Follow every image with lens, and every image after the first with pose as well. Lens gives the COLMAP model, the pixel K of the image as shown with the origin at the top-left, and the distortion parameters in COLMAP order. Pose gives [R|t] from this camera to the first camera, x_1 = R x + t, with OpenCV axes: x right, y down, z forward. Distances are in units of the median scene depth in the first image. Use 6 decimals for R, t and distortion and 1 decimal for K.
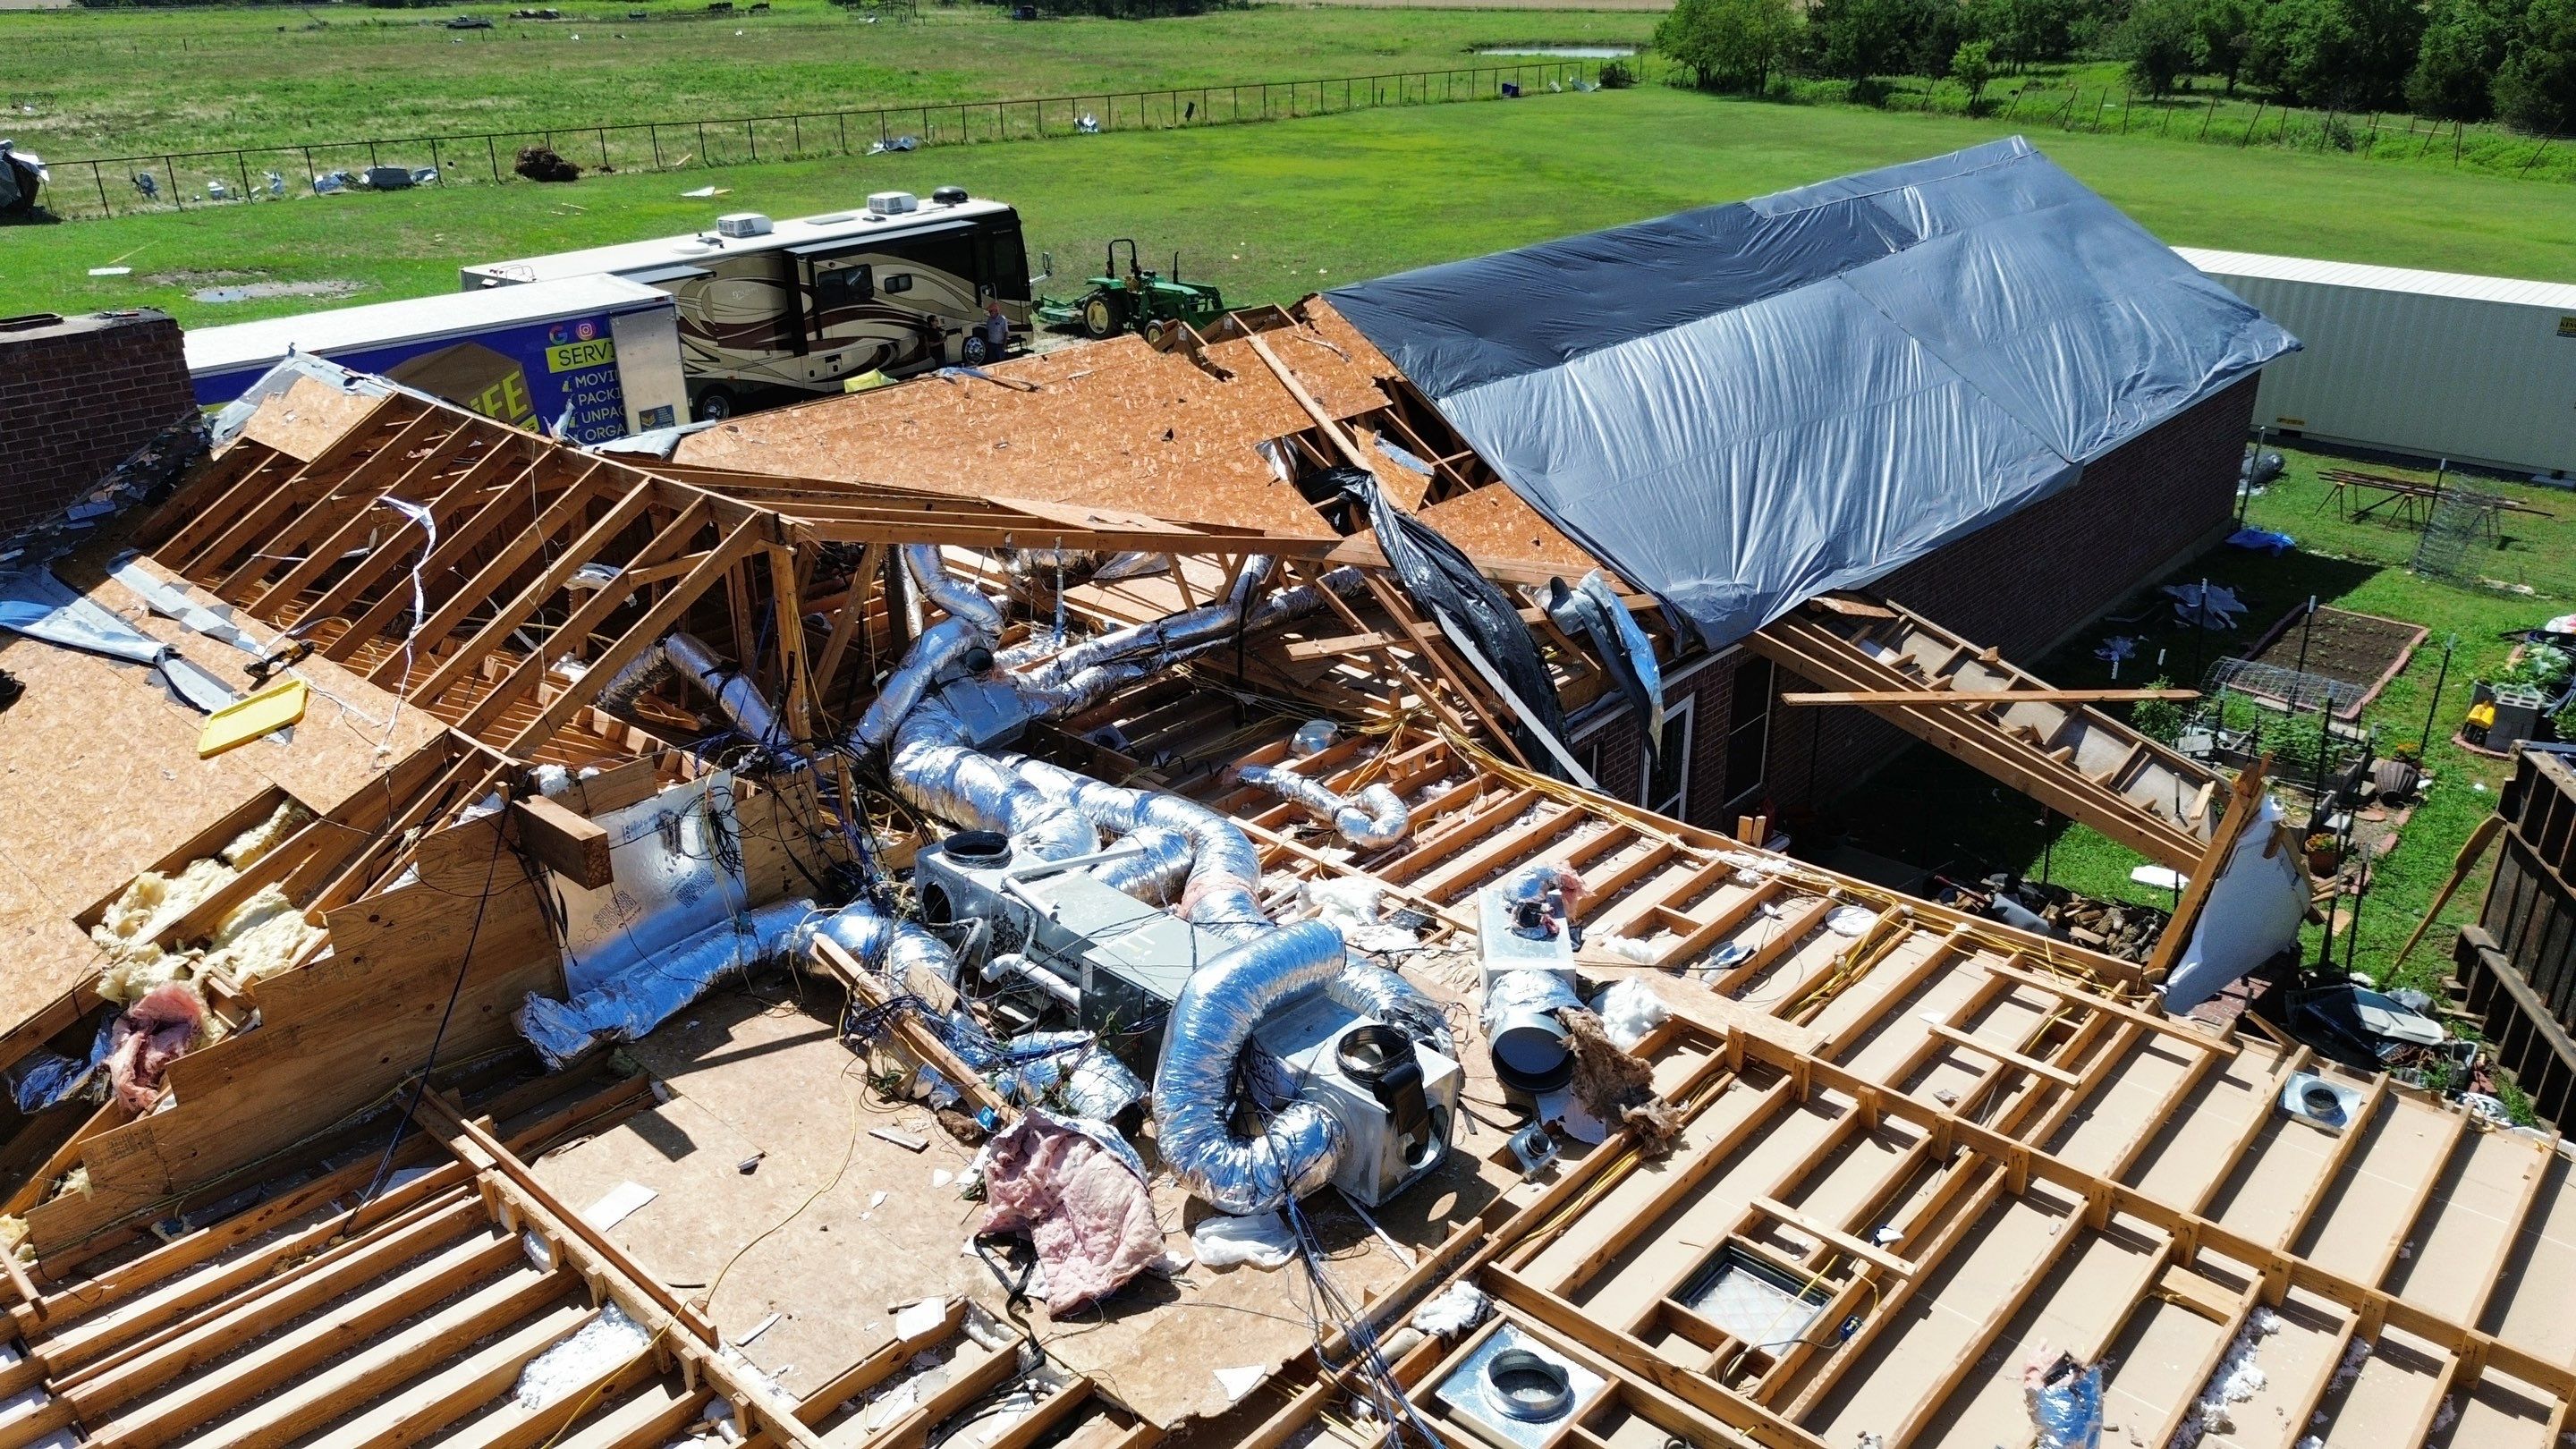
lens RADIAL K [[1805.3, 0, 1282.5], [0, 1805.3, 731.7], [0, 0, 1]] dist [0.109387, -0.126547]
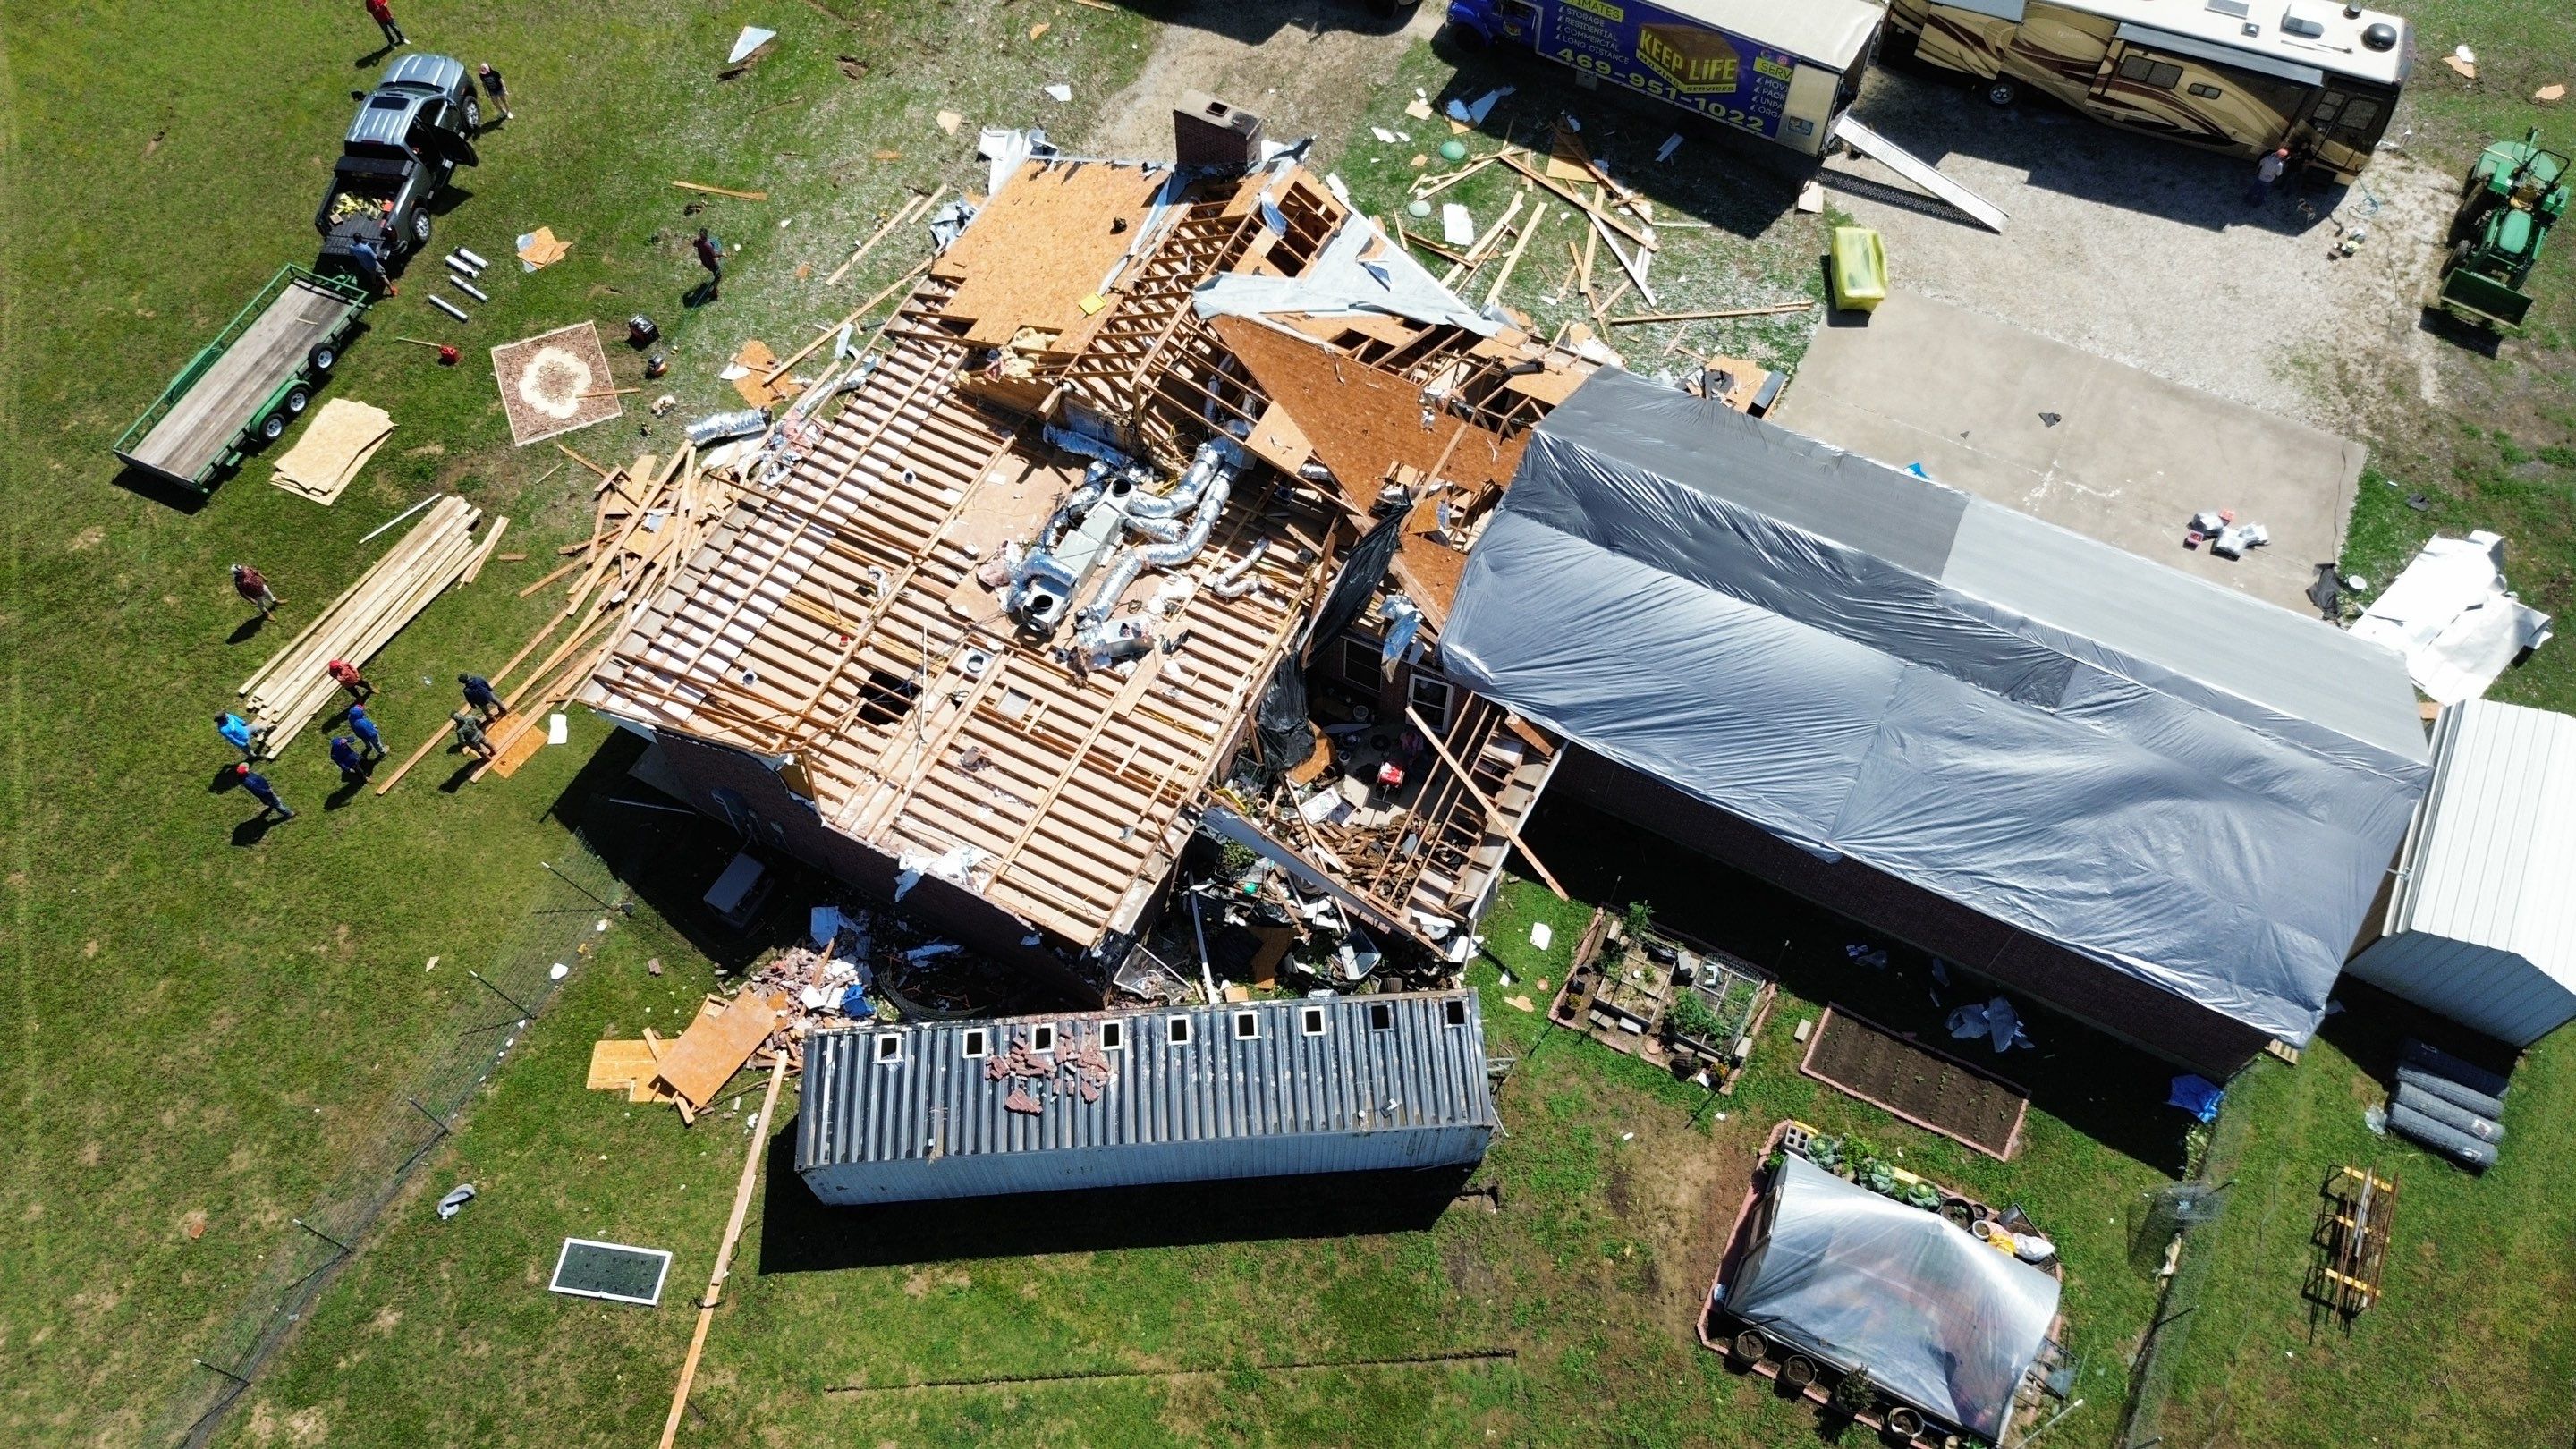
lens RADIAL K [[1828.5, 0, 1280.1], [0, 1828.5, 724.3], [0, 0, 1]] dist [0.052941, -0.055755]
pose [[0.254551, 0.834594, -0.488526, 1.344038], [-0.384710, 0.550866, 0.740638, -1.614078], [0.887244, -0.000590, 0.461300, -0.209640]]
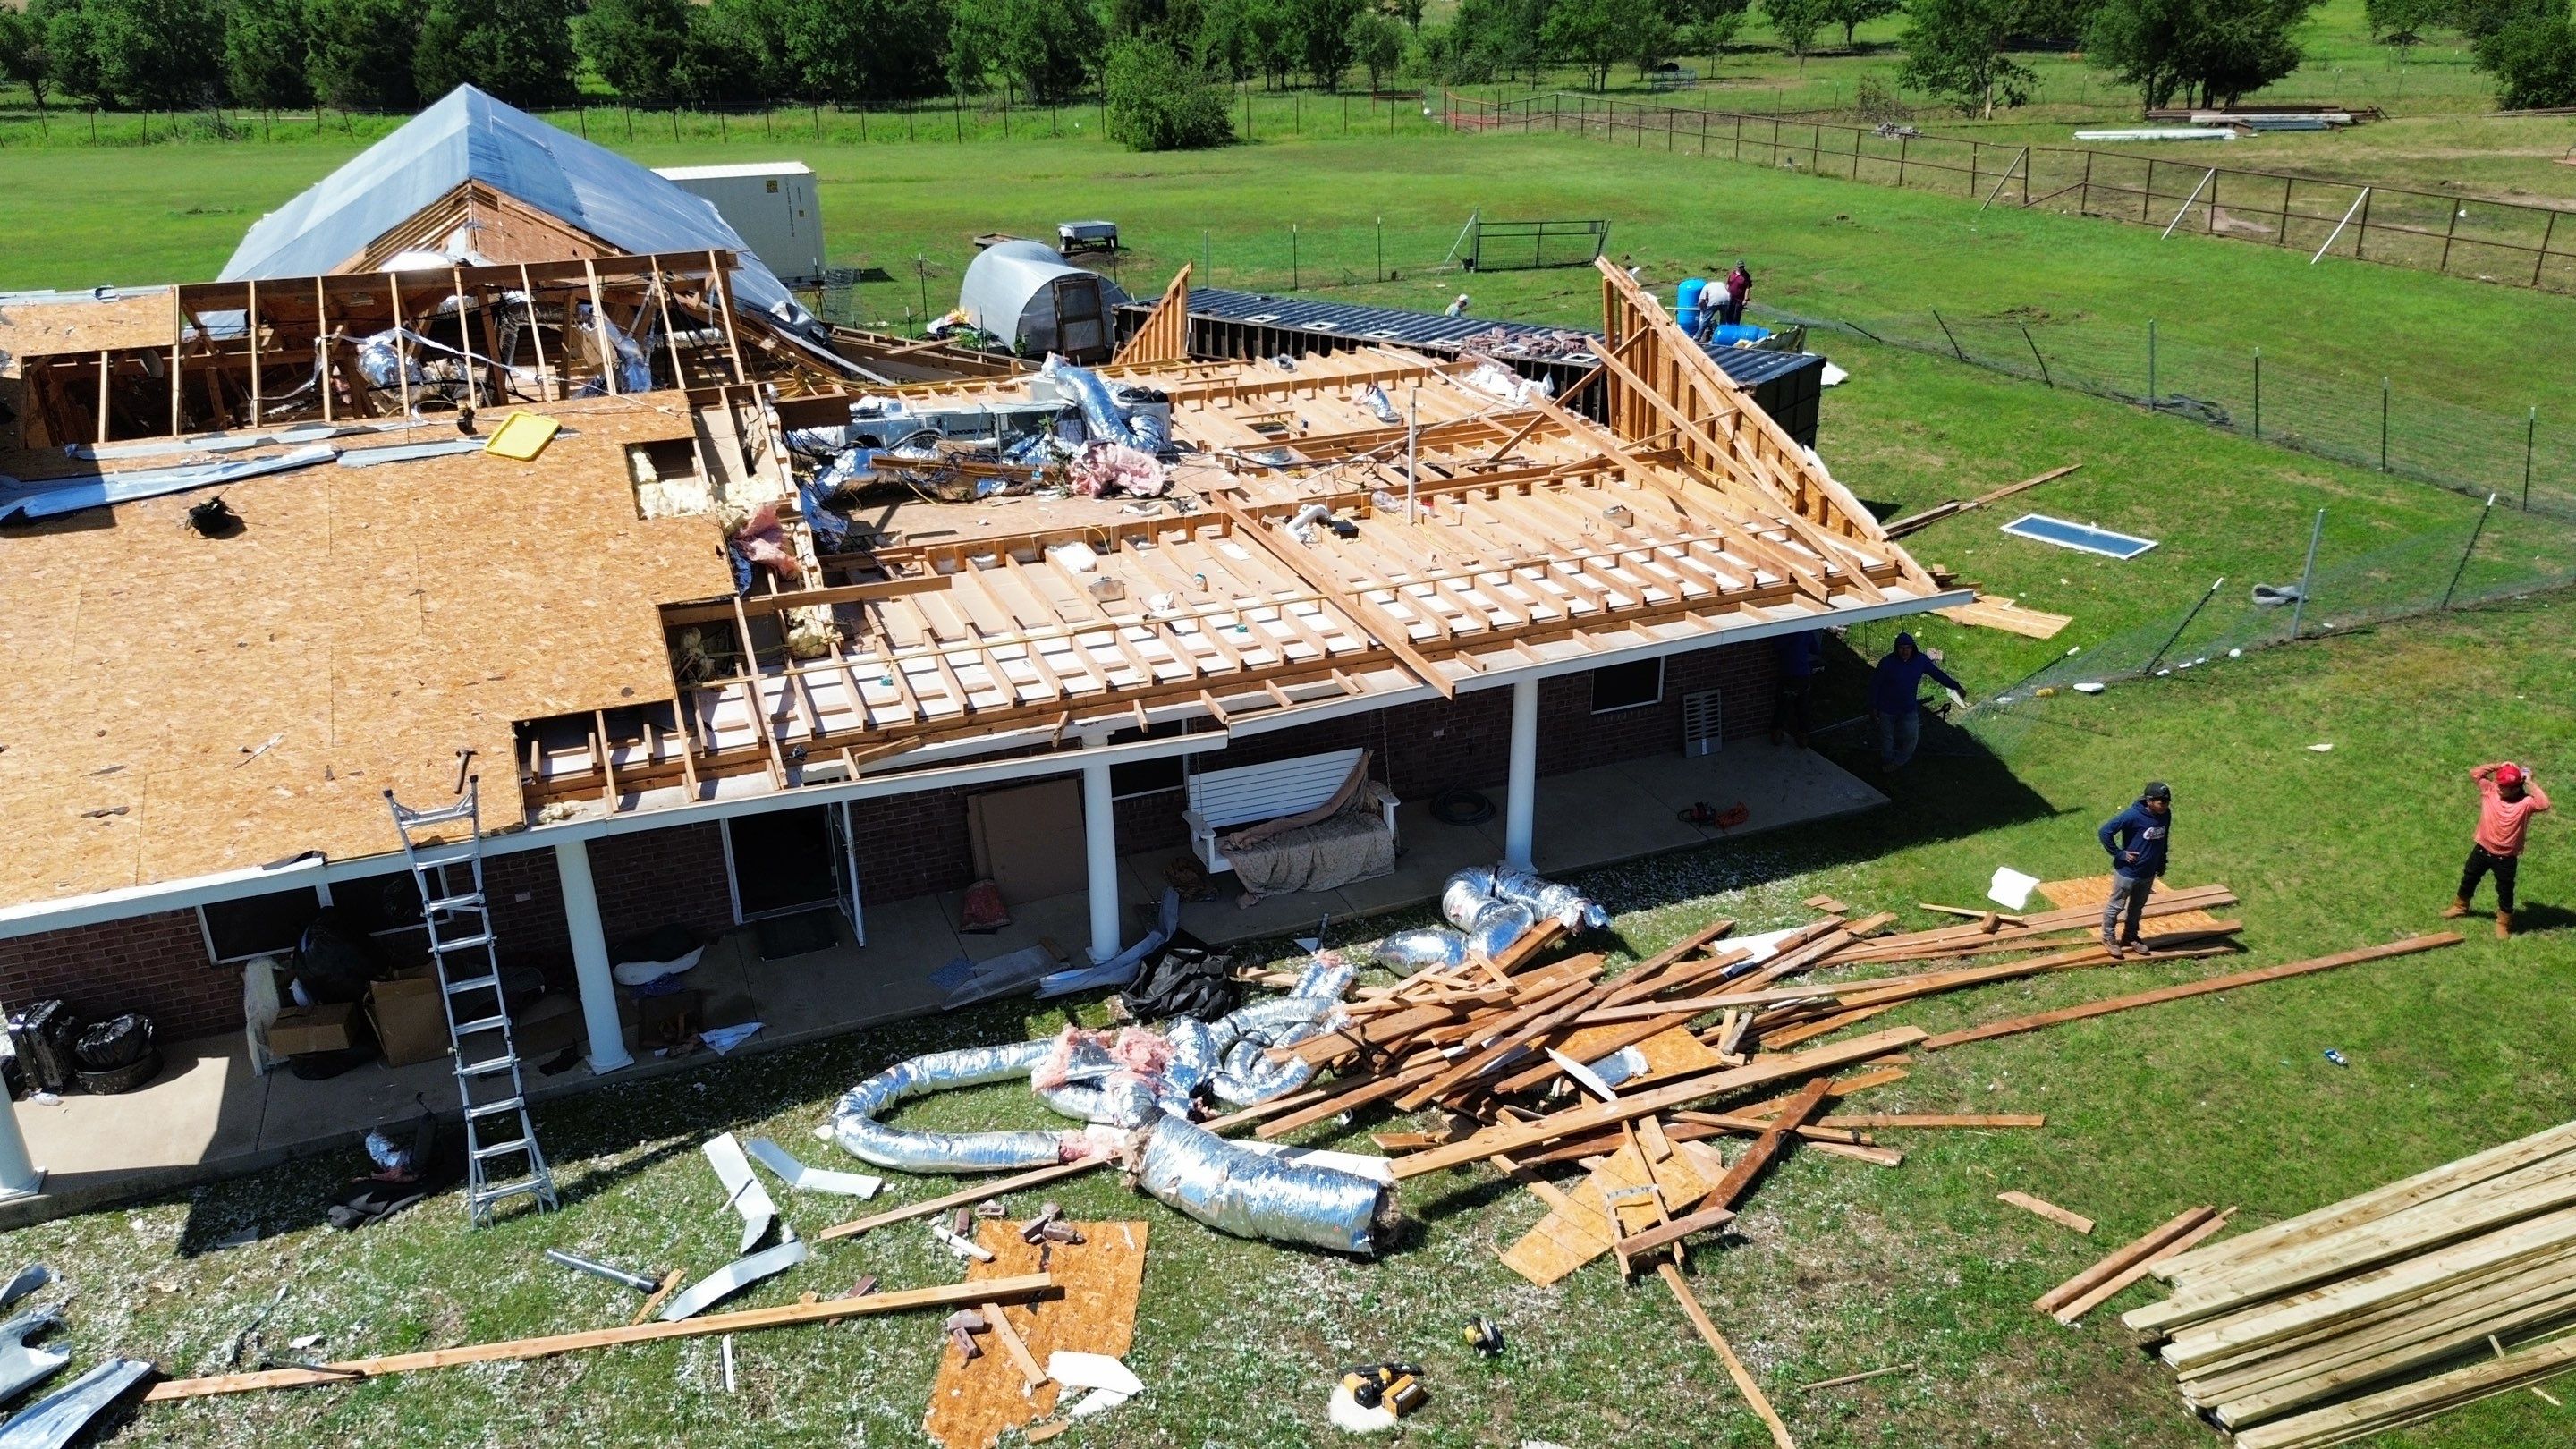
lens RADIAL K [[1833.0, 0, 1279.5], [0, 1833.0, 733.2], [0, 0, 1]] dist [0.051116, -0.052033]
pose [[0.433889, -0.361319, 0.825342, -1.141624], [0.370984, 0.906448, 0.201797, 0.097580], [-0.821043, 0.218631, 0.527341, -0.173770]]
